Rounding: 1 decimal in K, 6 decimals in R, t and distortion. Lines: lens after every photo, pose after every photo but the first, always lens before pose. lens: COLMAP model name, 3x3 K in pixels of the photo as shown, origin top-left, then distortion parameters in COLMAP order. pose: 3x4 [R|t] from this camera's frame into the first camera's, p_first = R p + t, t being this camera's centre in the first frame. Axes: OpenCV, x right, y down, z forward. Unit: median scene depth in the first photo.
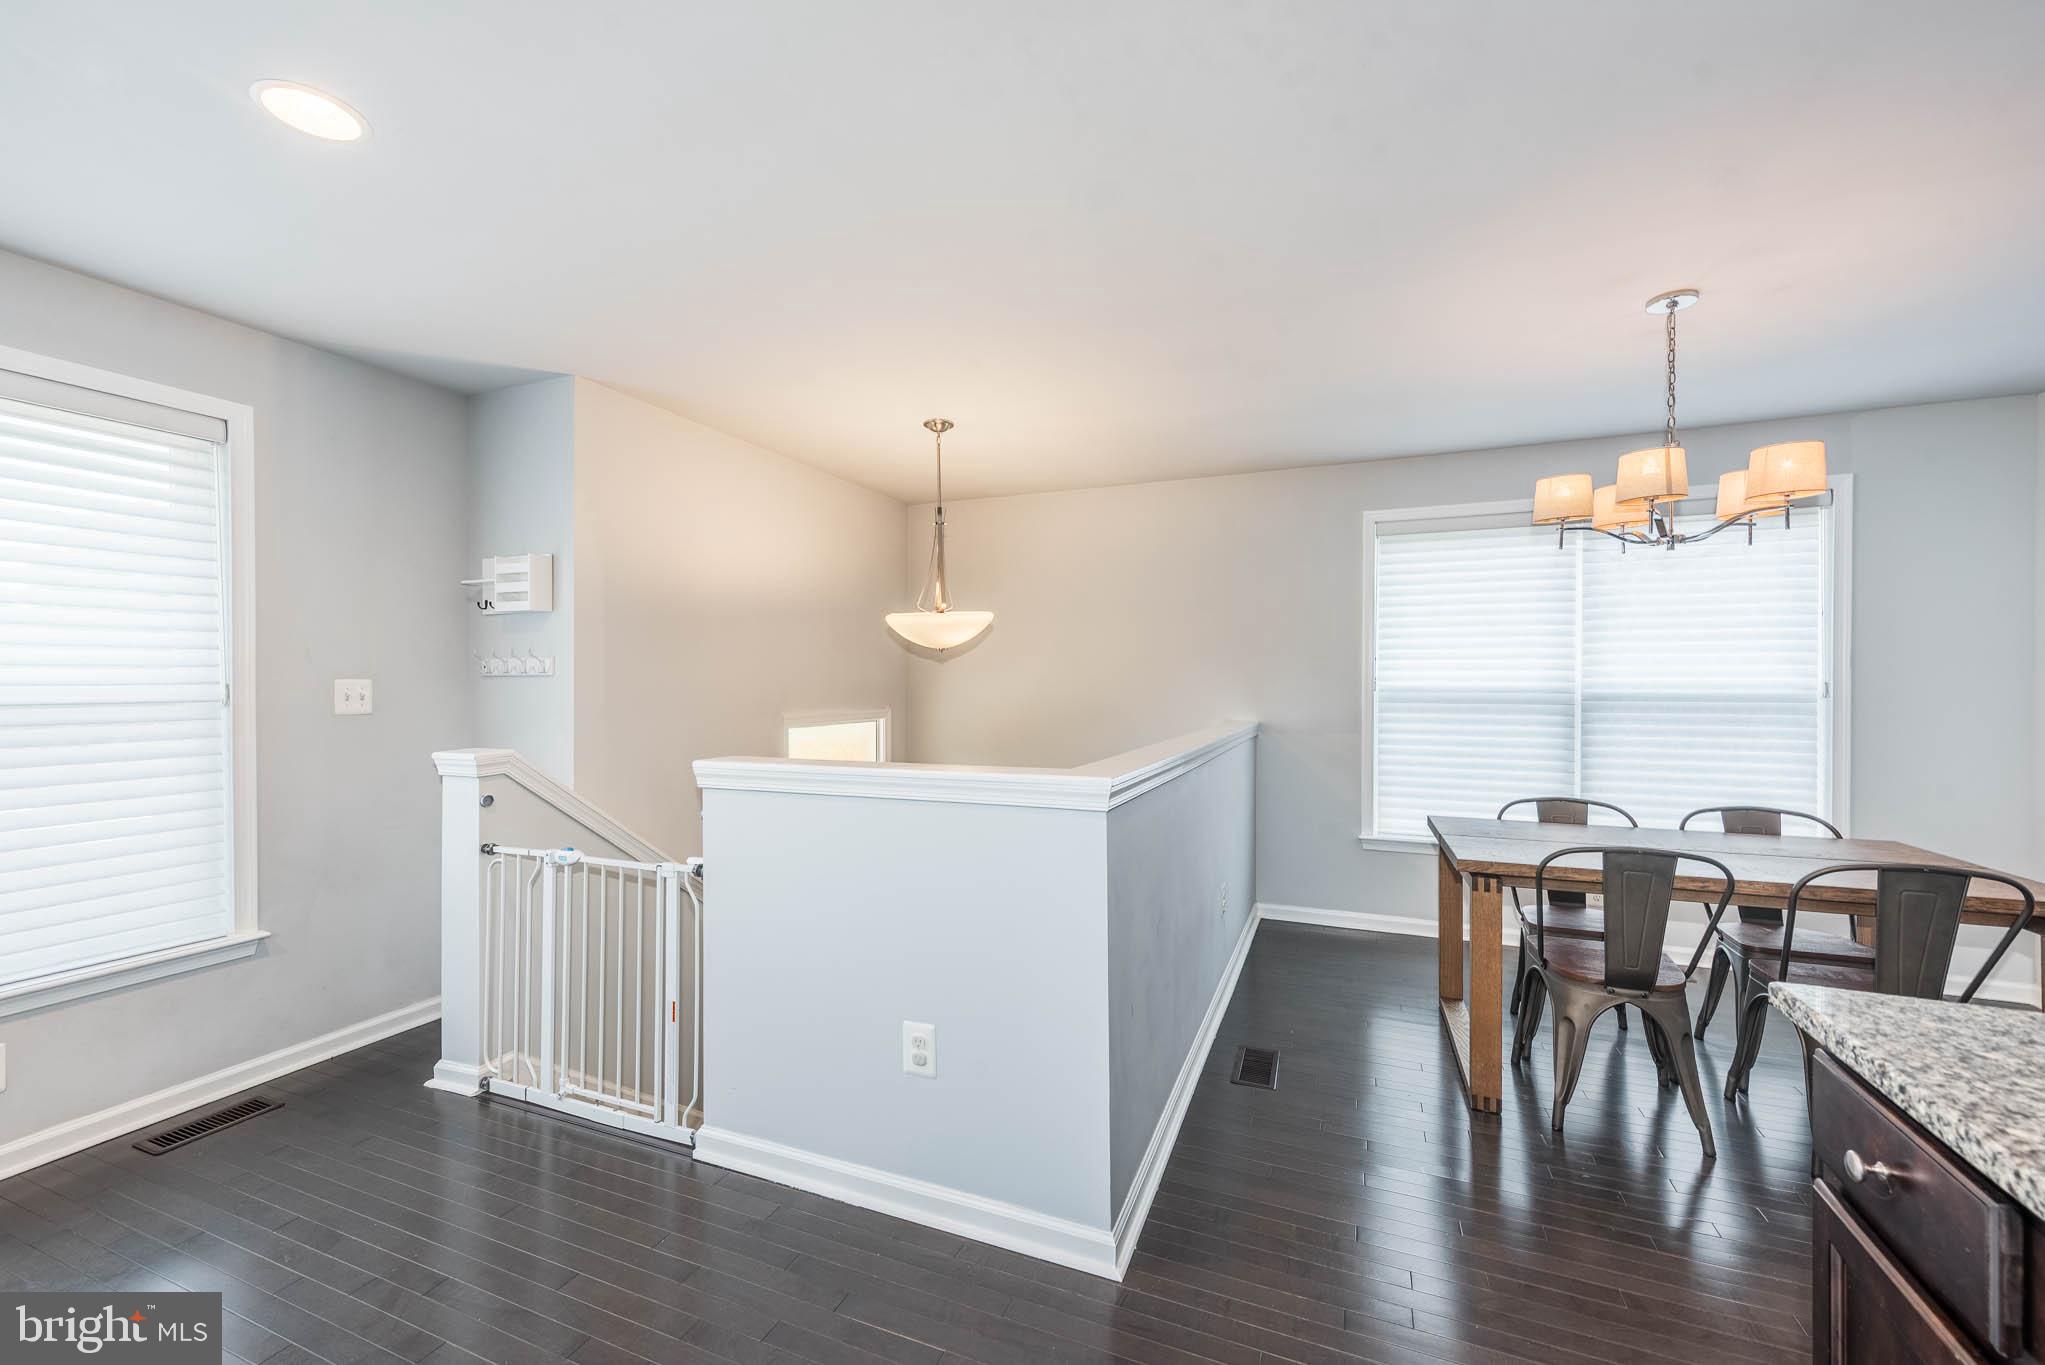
lens RADIAL K [[807.5, 0, 1031.9], [0, 807.5, 692.3], [0, 0, 1]] dist [0.007572, -0.003211]
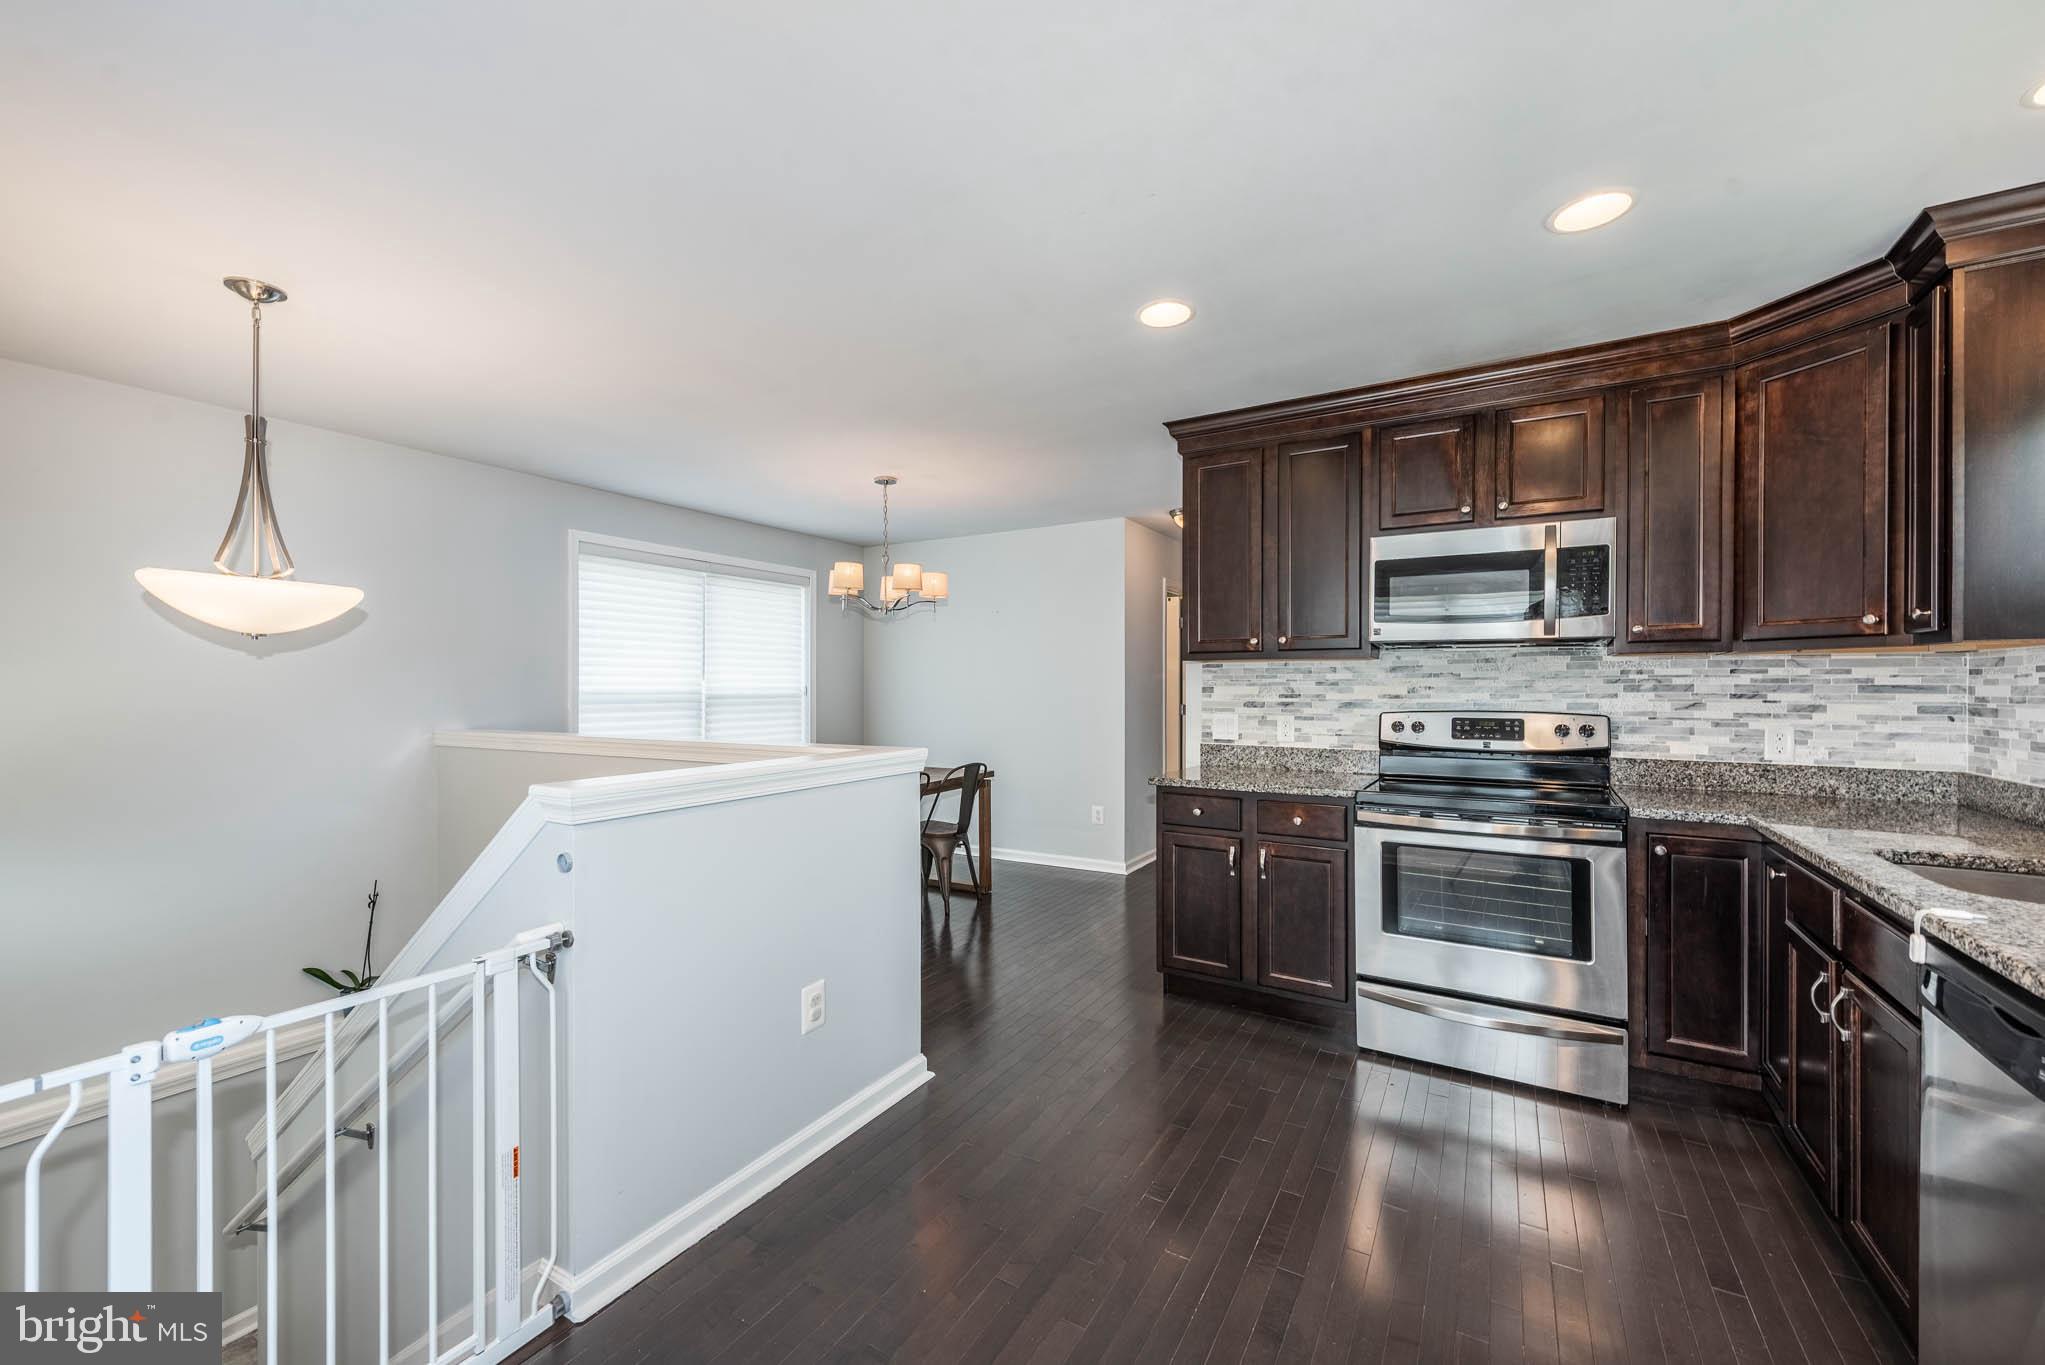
lens RADIAL K [[807.5, 0, 1023.3], [0, 807.5, 695.3], [0, 0, 1]] dist [0.007572, -0.003211]
pose [[0.139940, -0.011273, 0.990096, -0.678410], [0.015686, 0.999835, 0.009167, -0.001364], [-0.990036, 0.014248, 0.140093, 0.302462]]
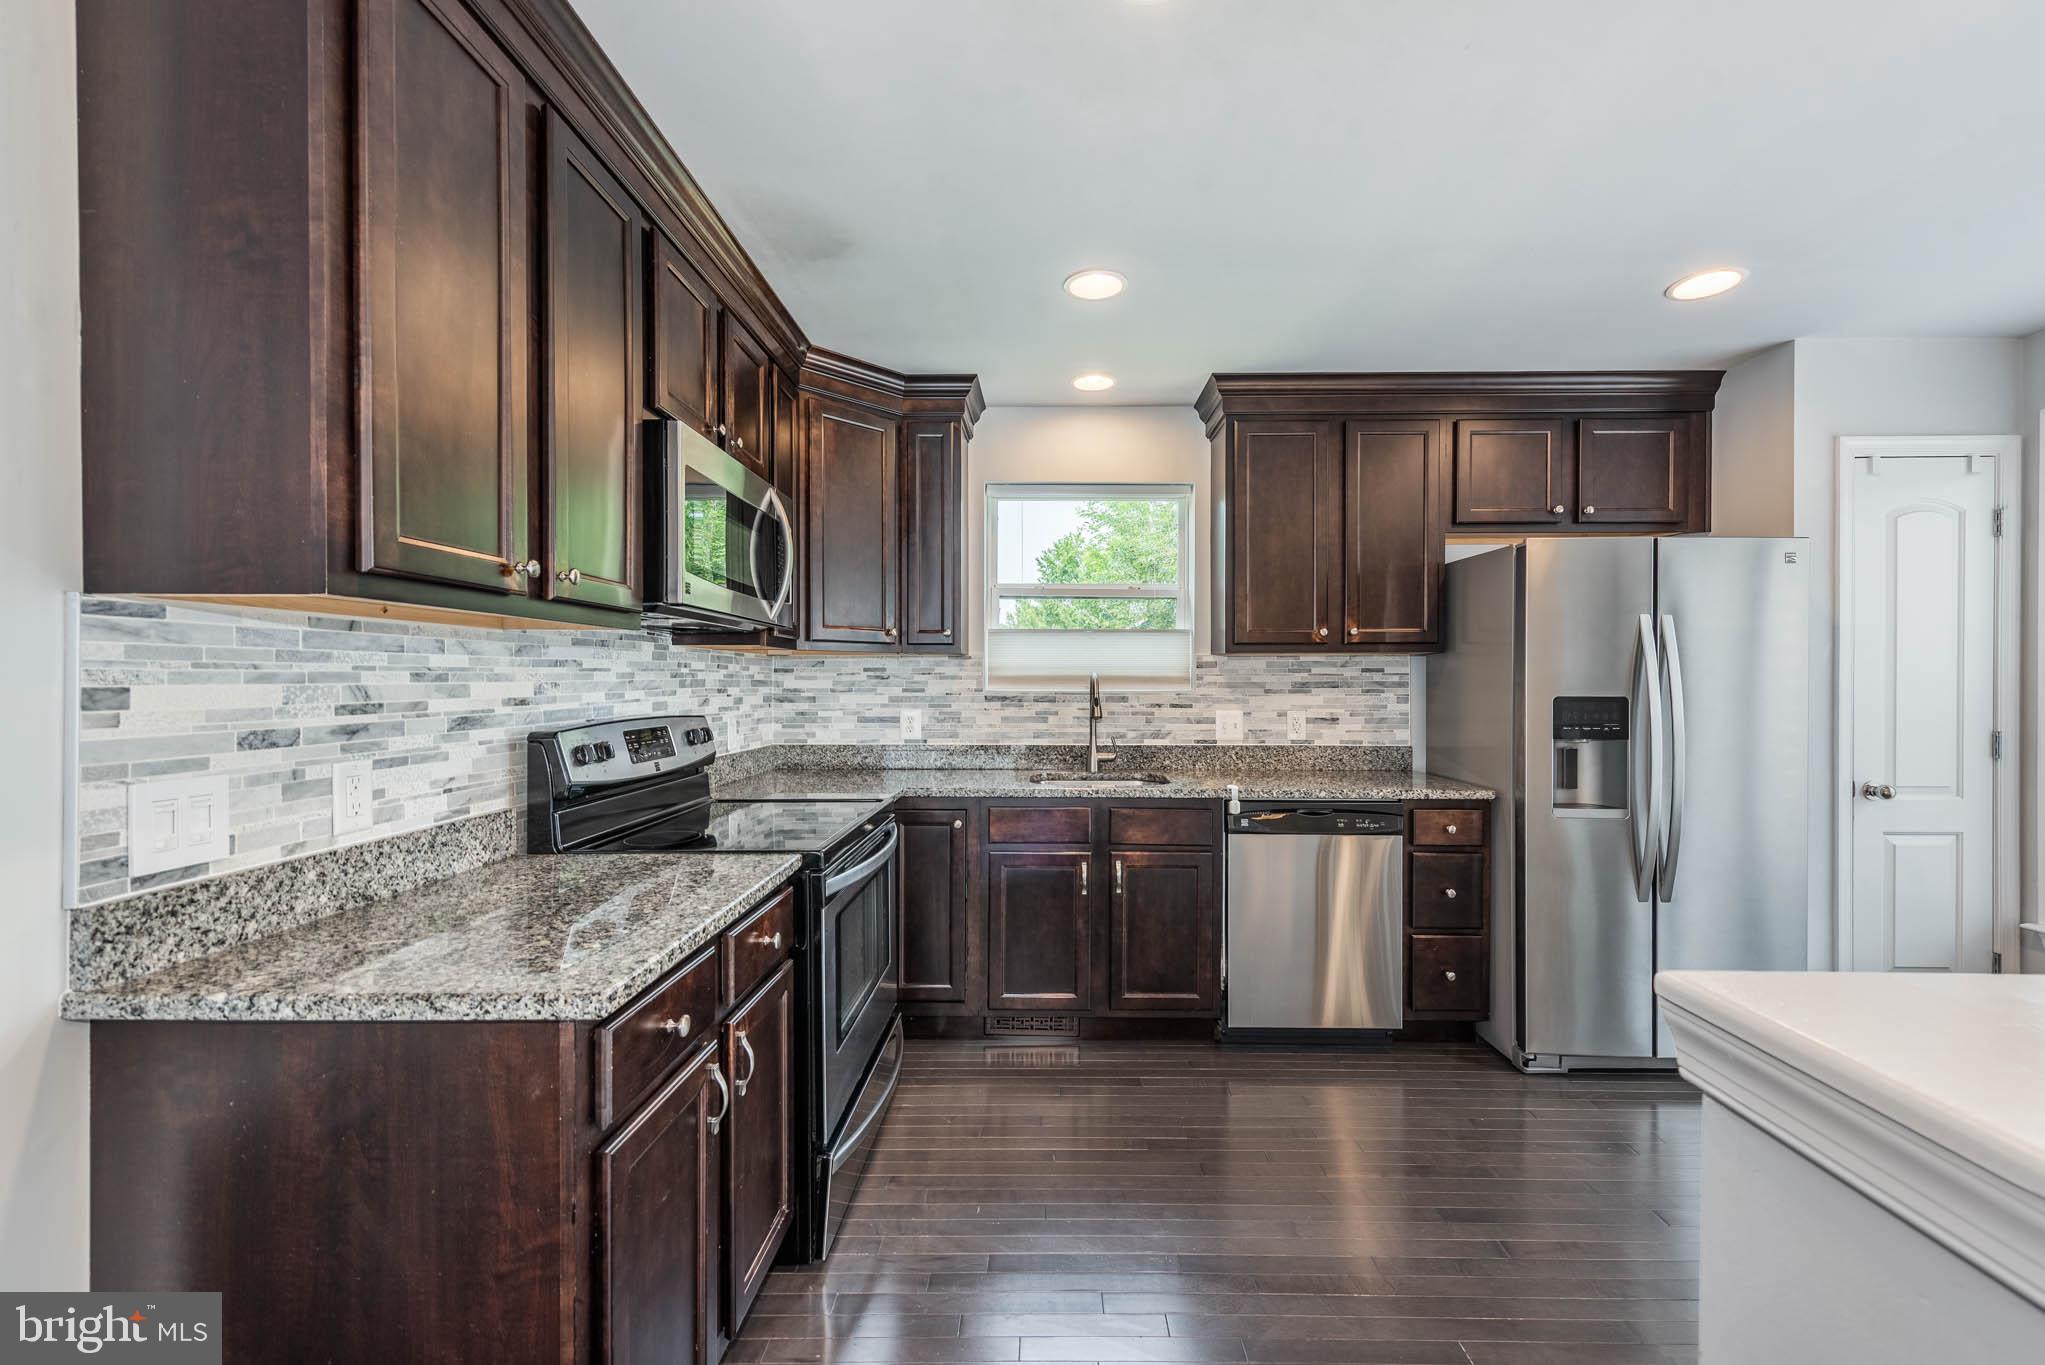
lens RADIAL K [[807.5, 0, 1050.7], [0, 807.5, 688.9], [0, 0, 1]] dist [0.007572, -0.003211]
pose [[-0.923875, 0.005789, -0.382651, 0.233445], [-0.004675, 0.999640, 0.026410, -0.007630], [0.382666, 0.026189, -0.923515, 0.607191]]
